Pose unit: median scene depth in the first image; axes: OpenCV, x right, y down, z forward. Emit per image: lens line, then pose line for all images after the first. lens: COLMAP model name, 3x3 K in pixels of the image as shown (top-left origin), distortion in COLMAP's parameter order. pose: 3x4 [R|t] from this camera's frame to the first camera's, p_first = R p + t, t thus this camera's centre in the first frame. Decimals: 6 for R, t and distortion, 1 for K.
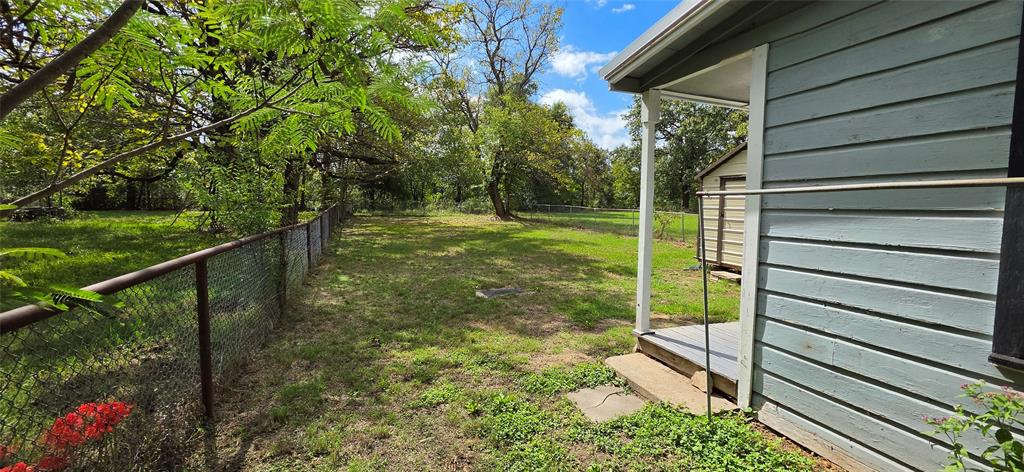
lens RADIAL K [[409.6, 0, 512.0], [0, 409.6, 236.0], [0, 0, 1]] dist [0.000815, 0.000086]
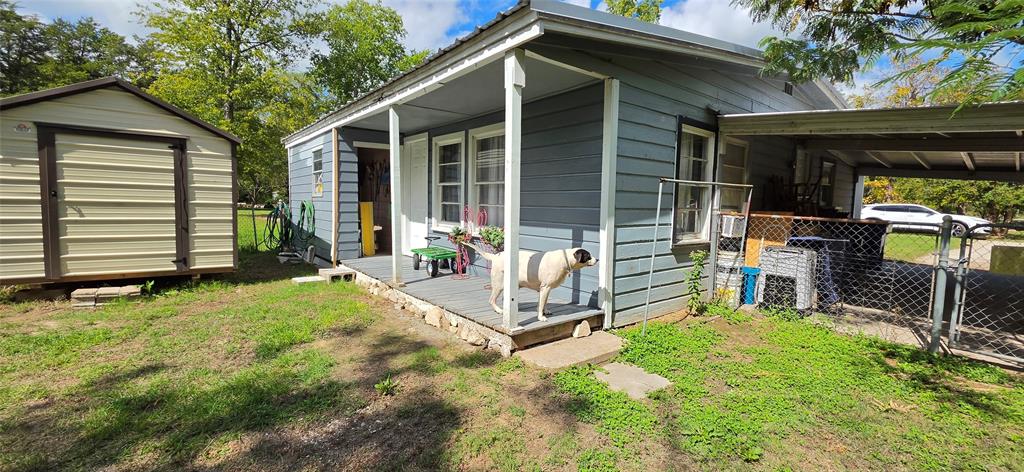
lens RADIAL K [[409.6, 0, 512.0], [0, 409.6, 236.0], [0, 0, 1]] dist [0.000815, 0.000086]
pose [[-0.313116, -0.096193, 0.944831, -0.662208], [0.046210, 0.992136, 0.116323, -0.086387], [-0.948590, 0.080083, -0.306208, 1.698643]]
